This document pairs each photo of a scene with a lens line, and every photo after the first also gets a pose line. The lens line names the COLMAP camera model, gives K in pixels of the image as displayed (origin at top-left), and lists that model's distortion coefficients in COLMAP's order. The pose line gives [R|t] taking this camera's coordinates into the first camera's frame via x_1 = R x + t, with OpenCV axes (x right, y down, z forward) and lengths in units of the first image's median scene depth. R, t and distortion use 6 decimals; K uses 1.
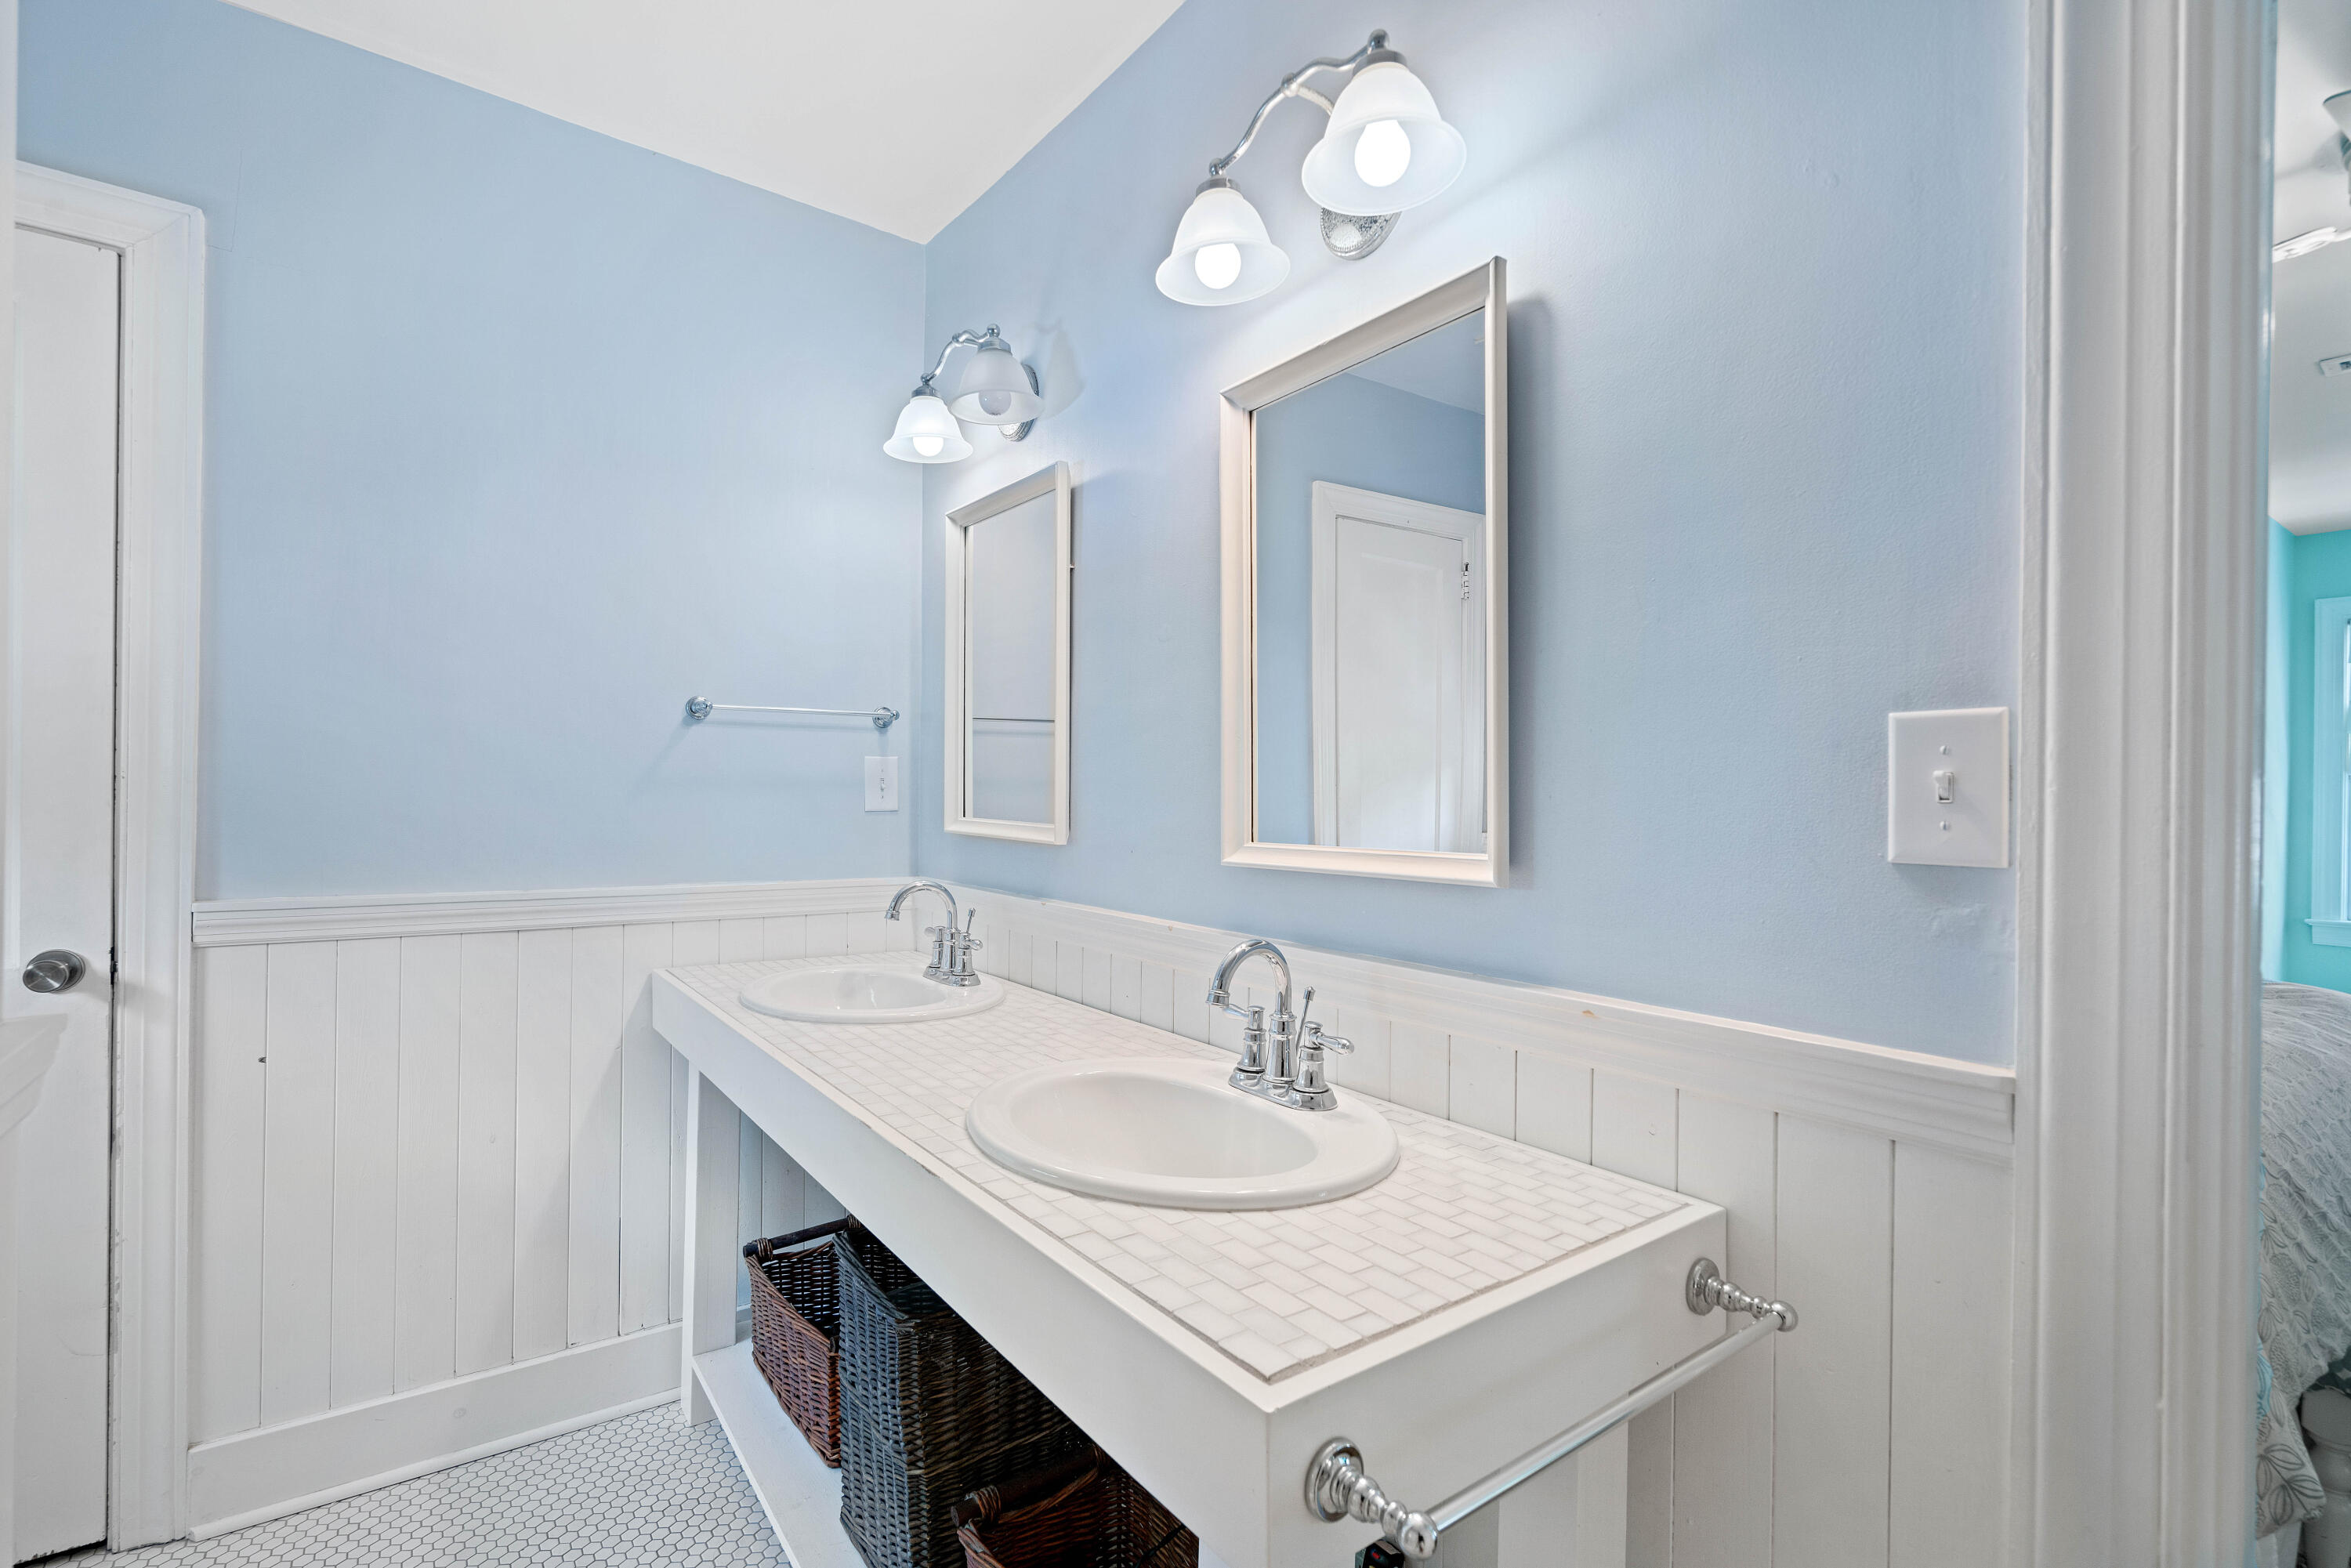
lens RADIAL K [[1042.9, 0, 1175.5], [0, 1042.9, 784.0], [0, 0, 1]] dist [0.000703, 0.000446]
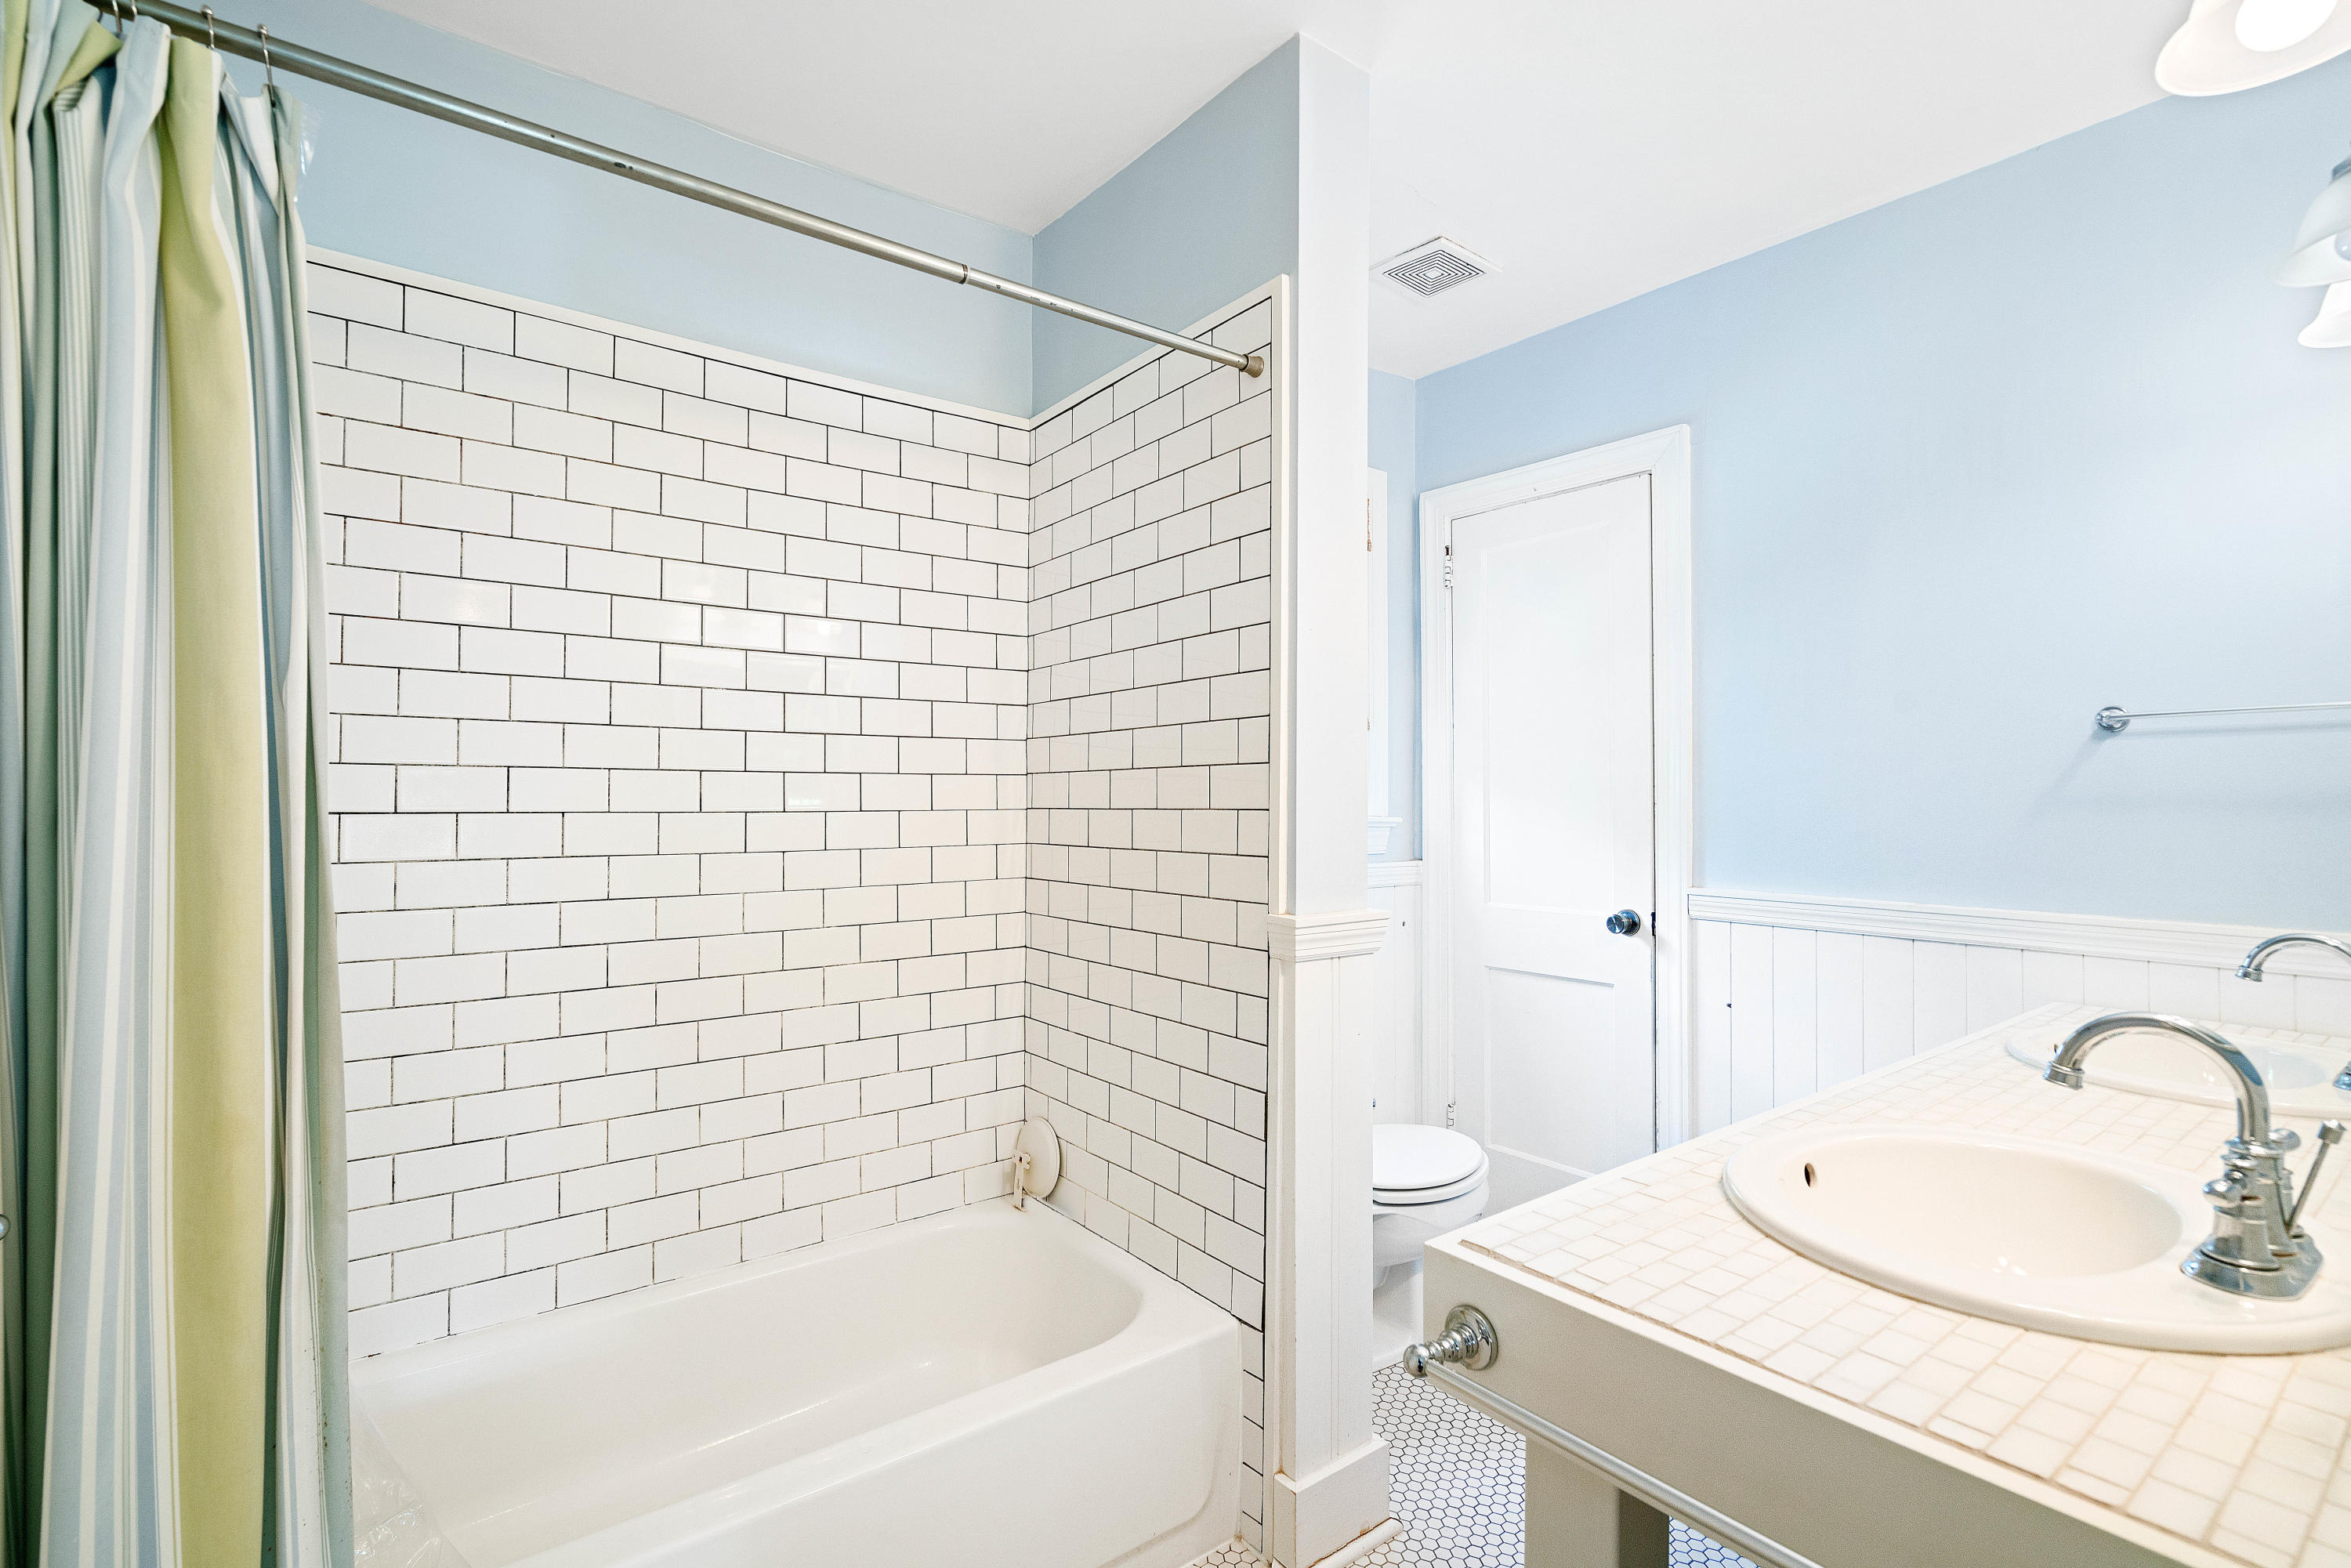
lens RADIAL K [[1070.0, 0, 1162.5], [0, 1070.0, 791.7], [0, 0, 1]] dist [-0.000648, 0.001326]
pose [[0.013188, -0.024831, -0.999605, 0.605579], [0.002827, 0.999689, -0.024796, 0.013526], [0.999909, -0.002499, 0.013254, 0.250913]]
